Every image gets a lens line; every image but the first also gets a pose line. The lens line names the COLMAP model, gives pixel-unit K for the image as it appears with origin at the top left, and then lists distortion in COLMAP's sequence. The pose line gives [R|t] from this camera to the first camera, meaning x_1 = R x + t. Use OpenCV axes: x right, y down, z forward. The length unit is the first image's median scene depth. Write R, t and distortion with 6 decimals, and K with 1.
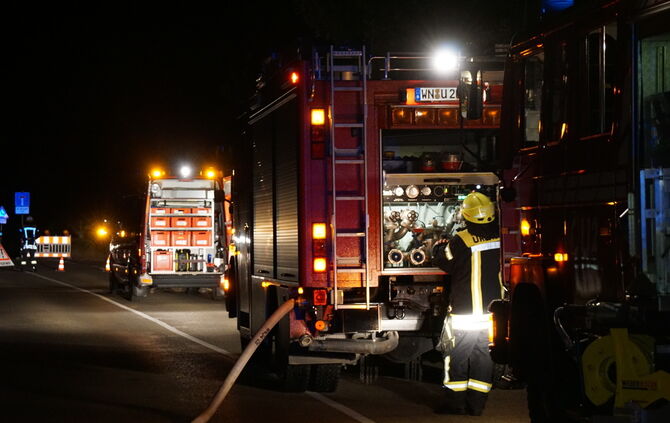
lens RADIAL K [[2052.5, 0, 332.8], [0, 2052.5, 219.7], [0, 0, 1]] dist [0.700632, 0.000000]
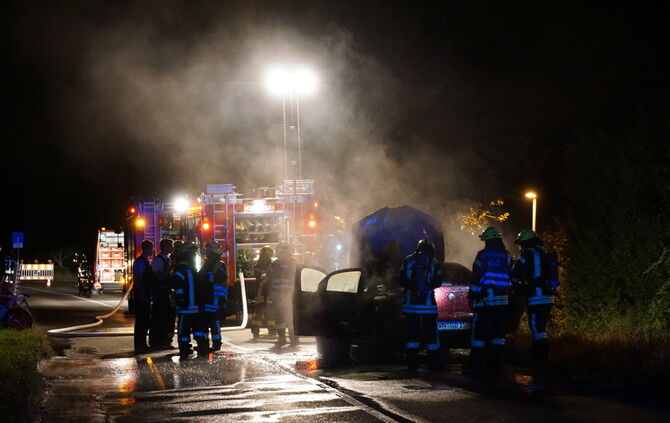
lens RADIAL K [[2052.5, 0, 334.3], [0, 2052.5, 212.5], [0, 0, 1]] dist [0.700632, 0.000000]
pose [[0.999853, -0.013346, 0.010730, 0.103126], [0.013510, 0.999790, -0.015404, -0.005501], [-0.010522, 0.015547, 0.999824, -0.868940]]
